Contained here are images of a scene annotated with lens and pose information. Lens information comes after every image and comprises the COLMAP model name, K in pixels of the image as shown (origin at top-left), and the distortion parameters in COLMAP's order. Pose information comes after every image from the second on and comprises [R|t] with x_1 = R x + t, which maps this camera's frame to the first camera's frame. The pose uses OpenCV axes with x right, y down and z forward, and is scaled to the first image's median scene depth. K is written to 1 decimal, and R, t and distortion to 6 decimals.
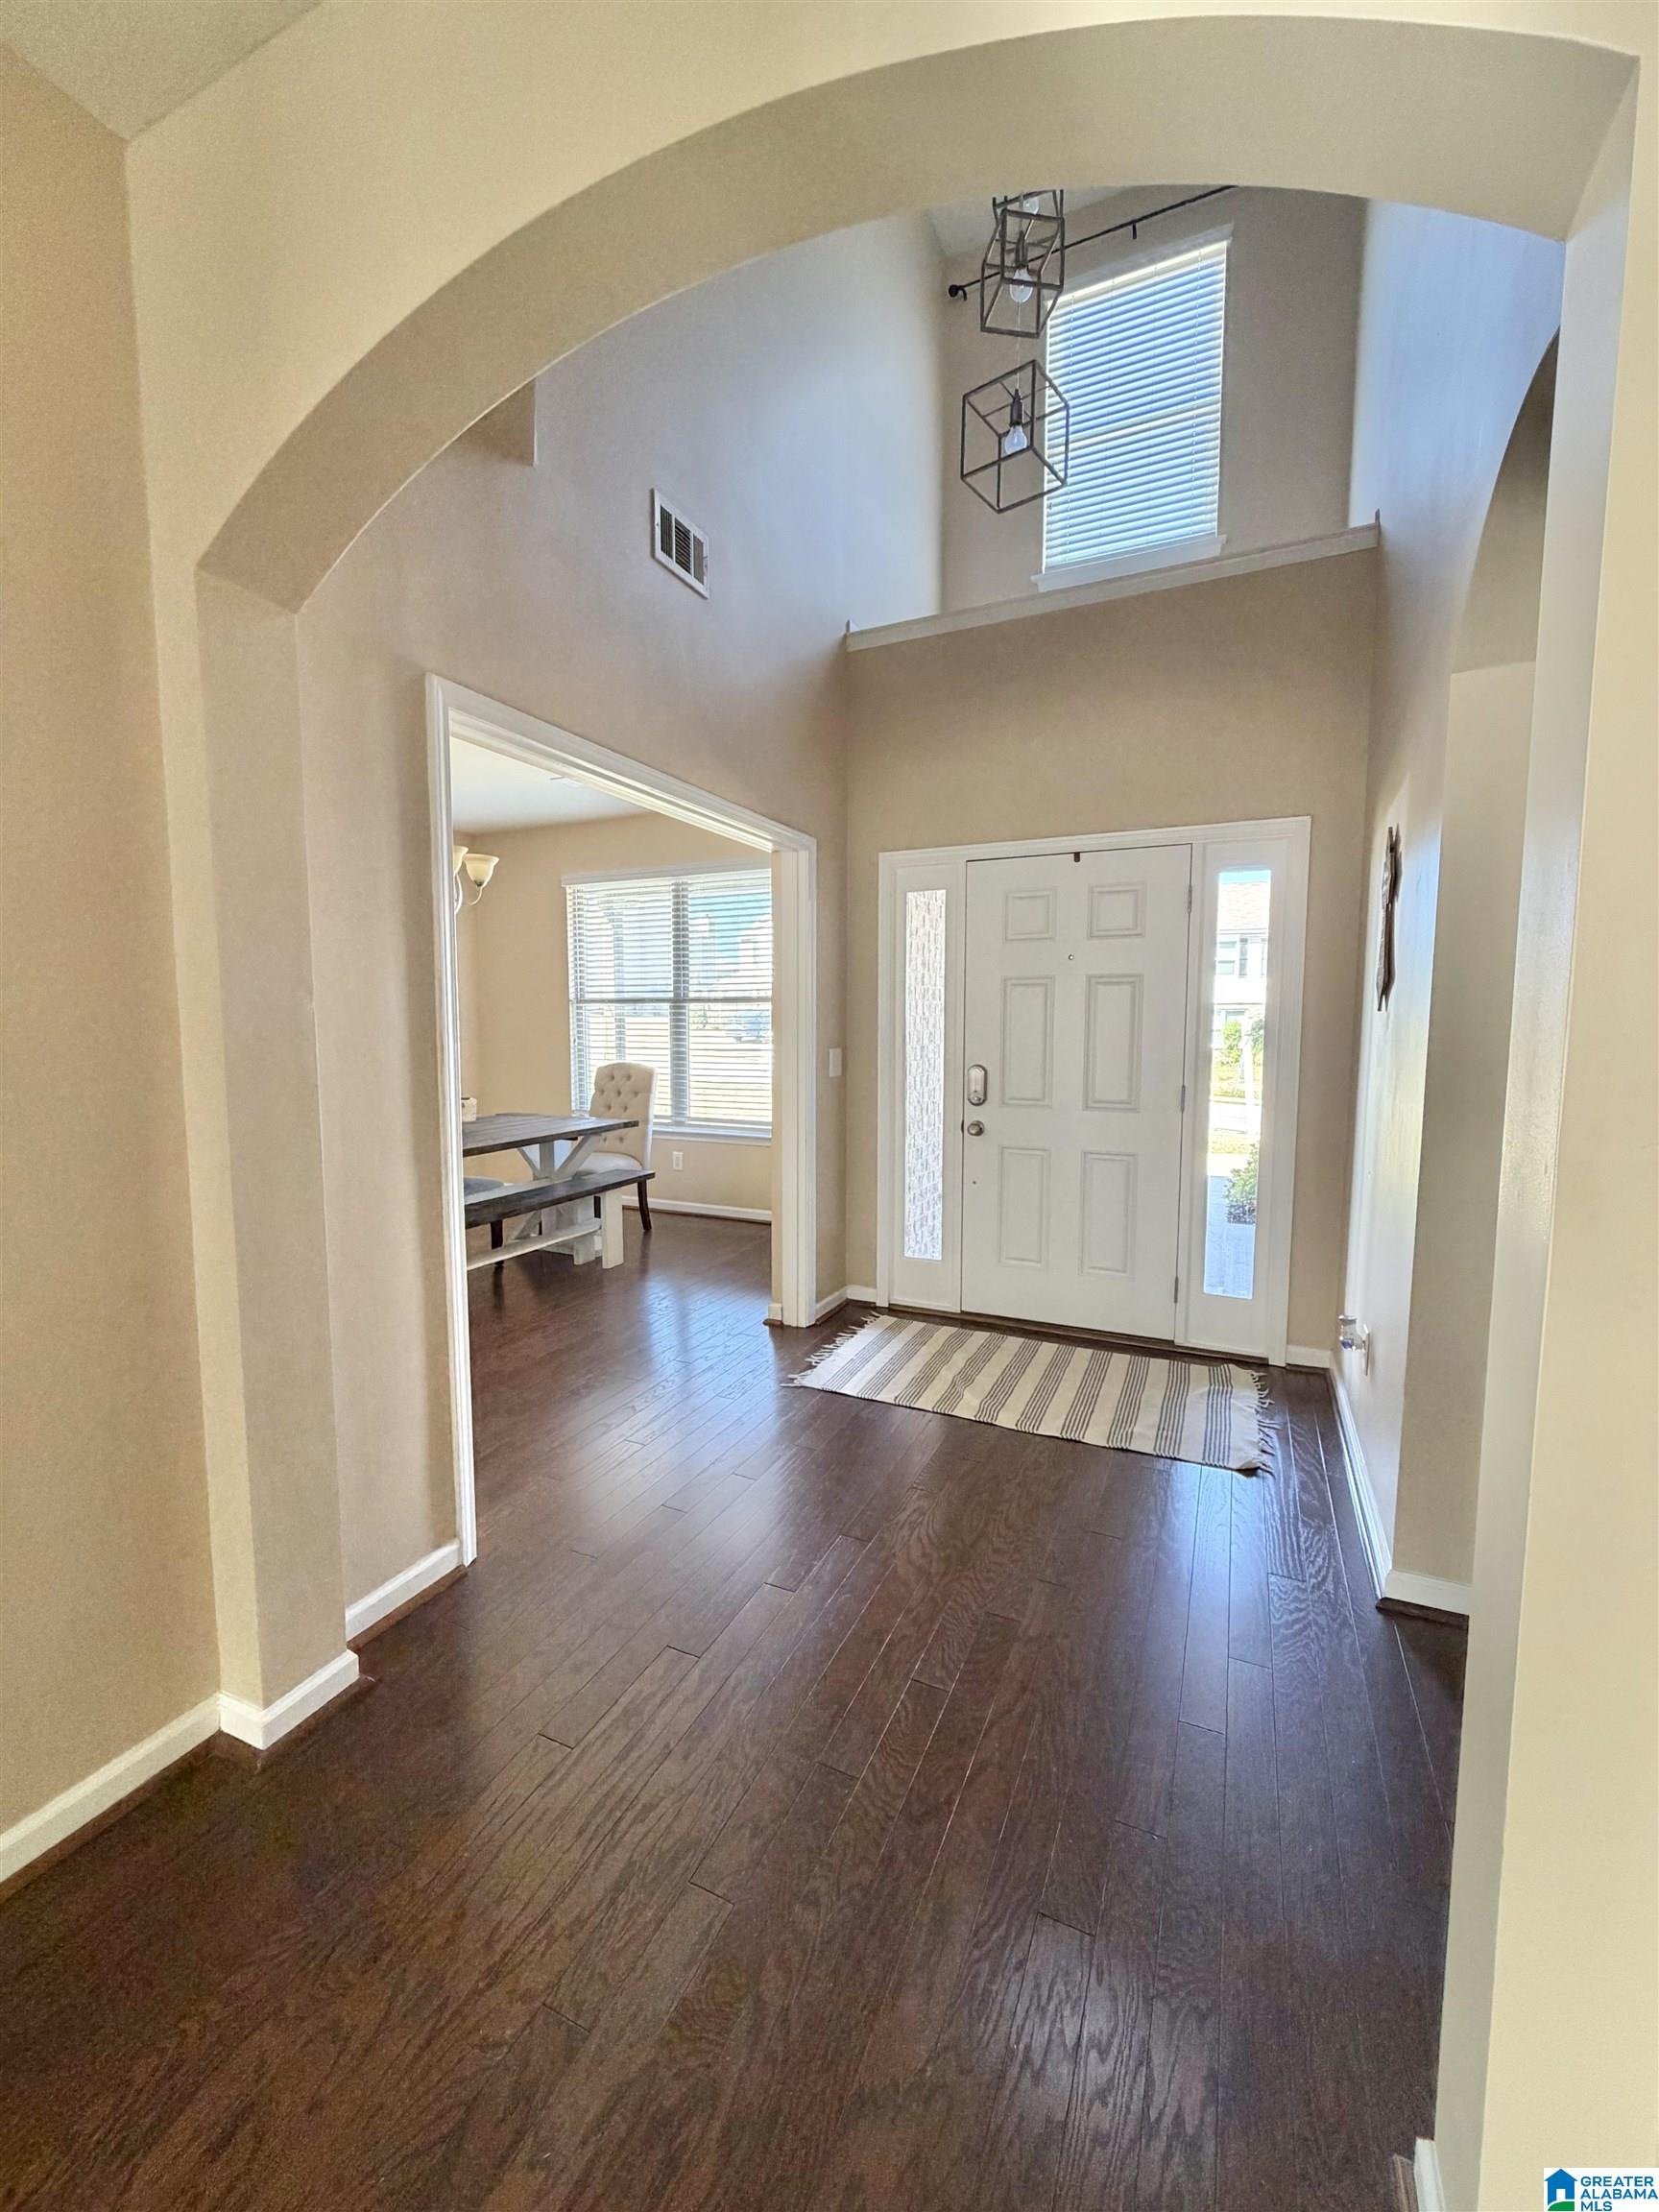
lens RADIAL K [[880.4, 0, 829.5], [0, 880.4, 1106.0], [0, 0, 1]] dist [-0.000734, -0.000149]
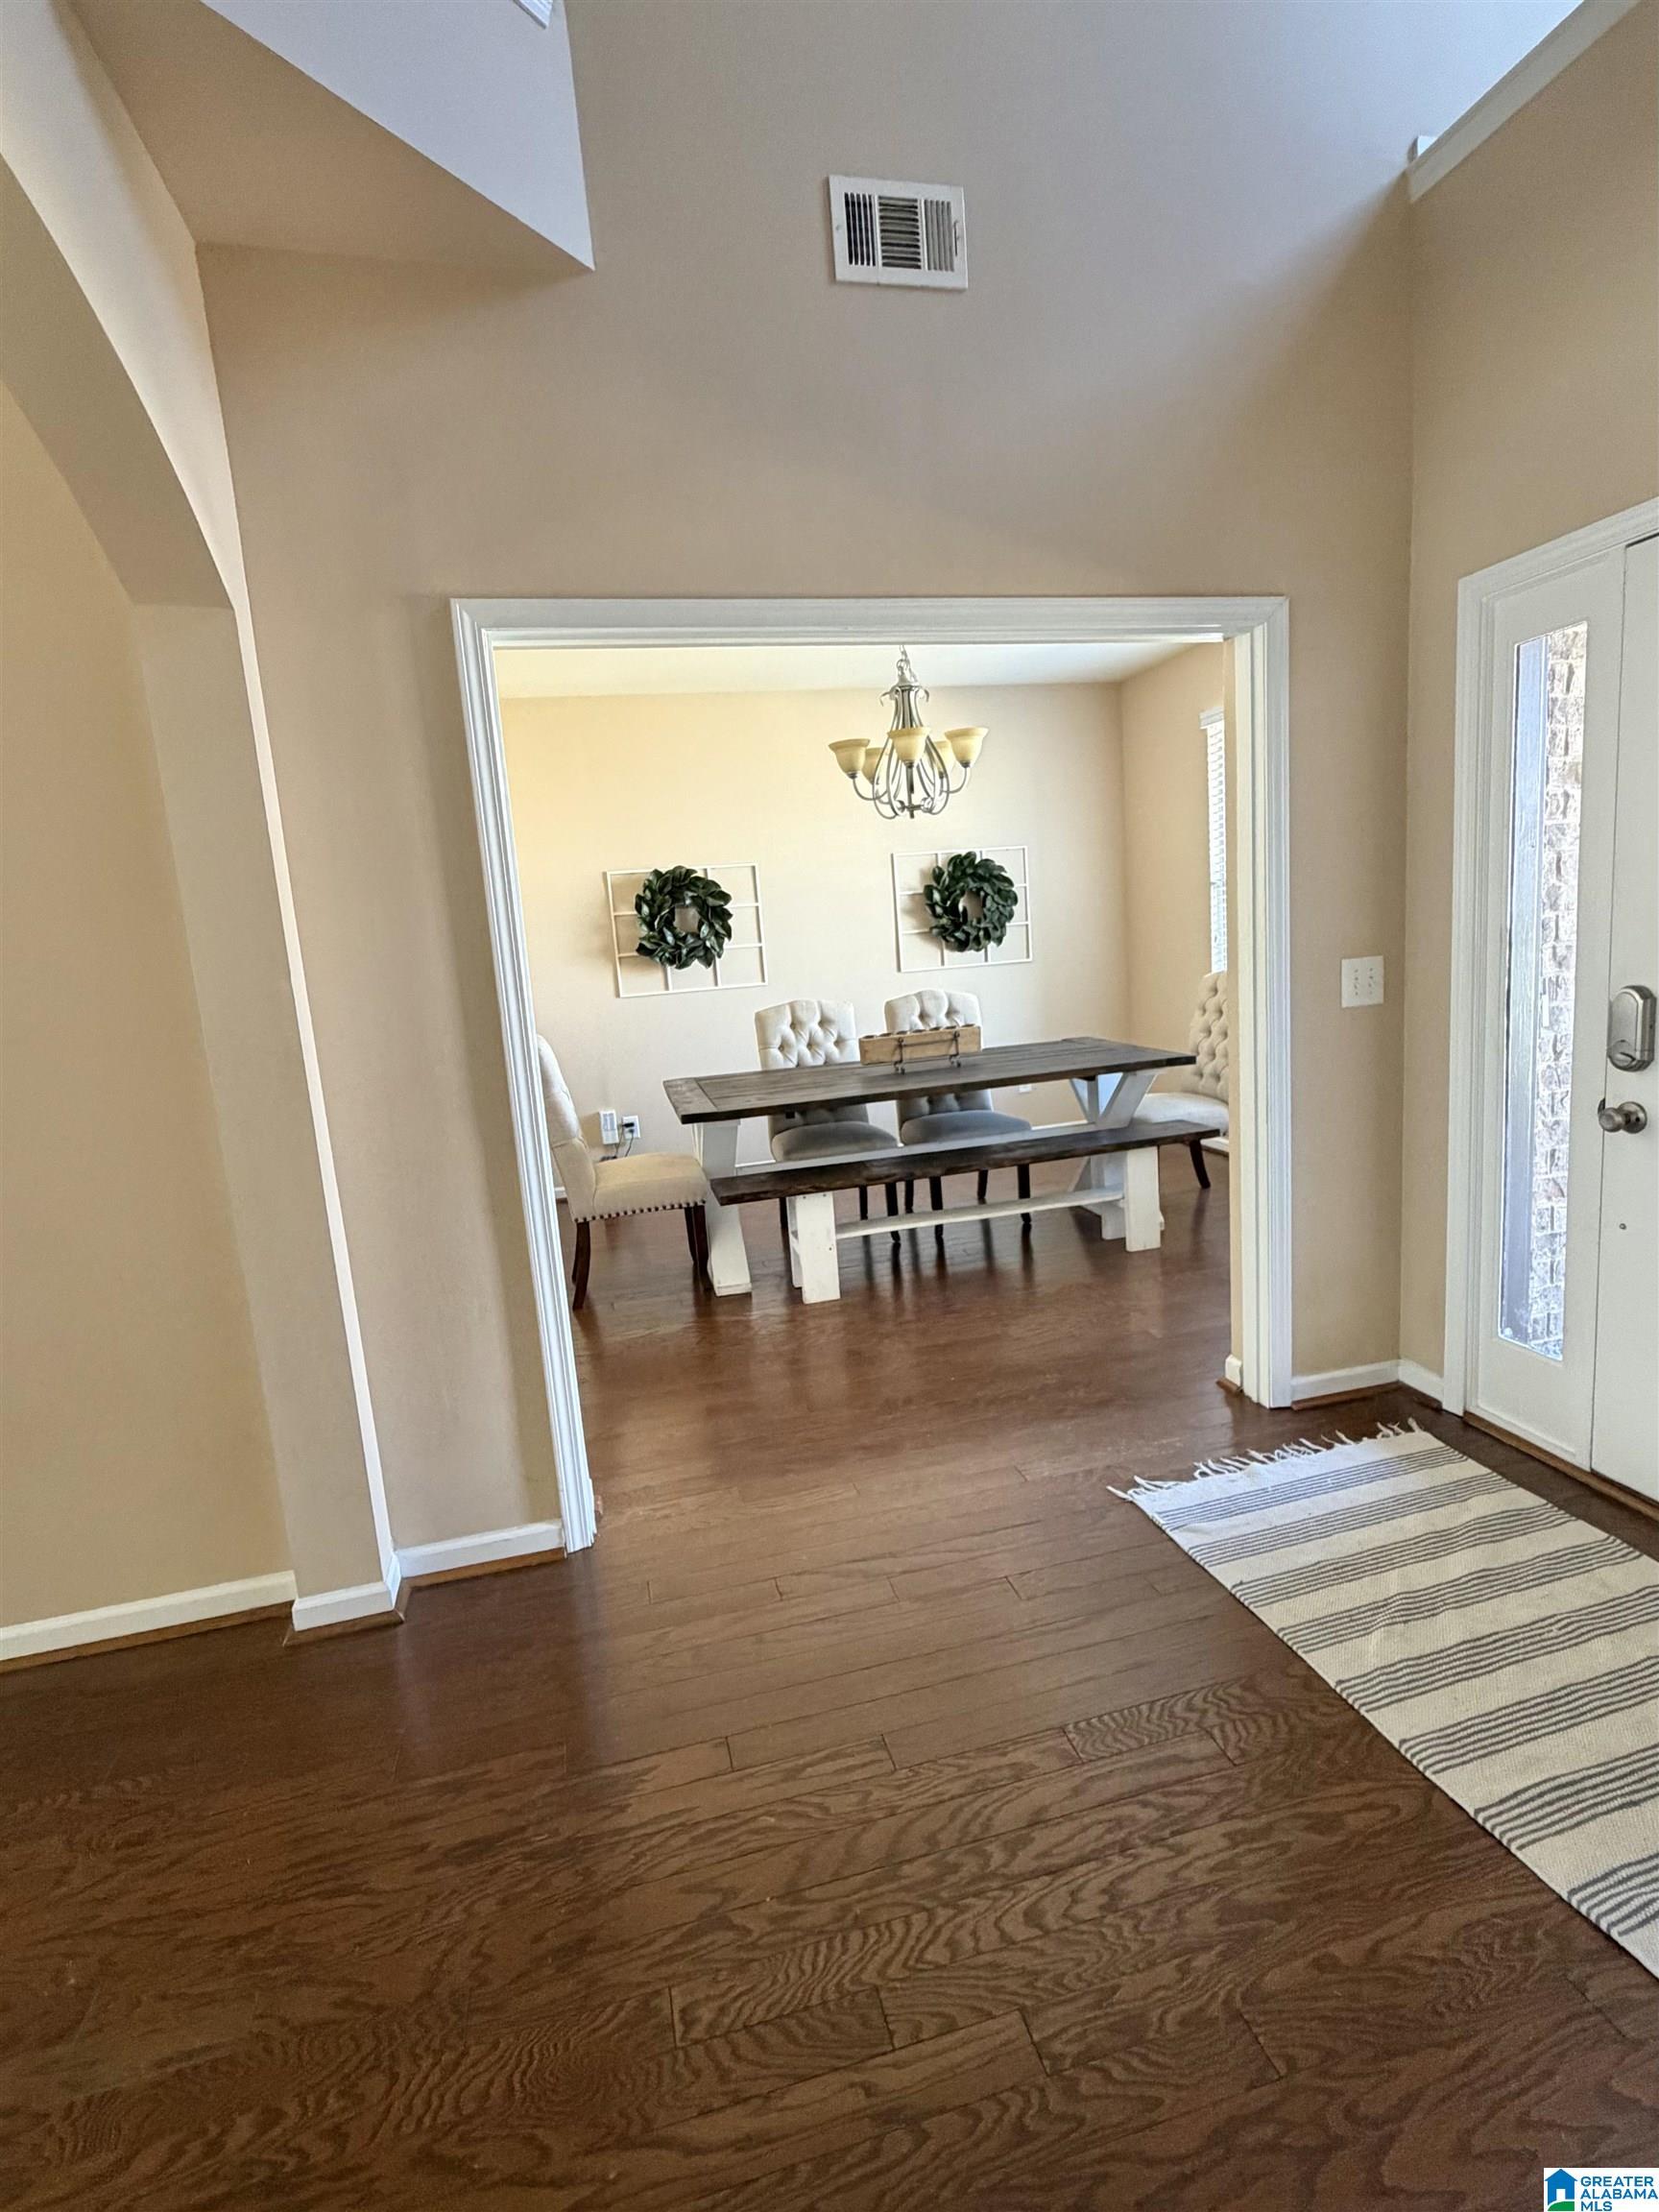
lens RADIAL K [[1024.9, 0, 832.3], [0, 1024.9, 1095.3], [0, 0, 1]] dist [-0.001403, -0.000134]
pose [[0.618646, 0.072884, -0.782282, 0.336738], [0.004071, 0.995377, 0.095957, -0.042210], [0.785659, -0.062548, 0.615490, 0.322717]]
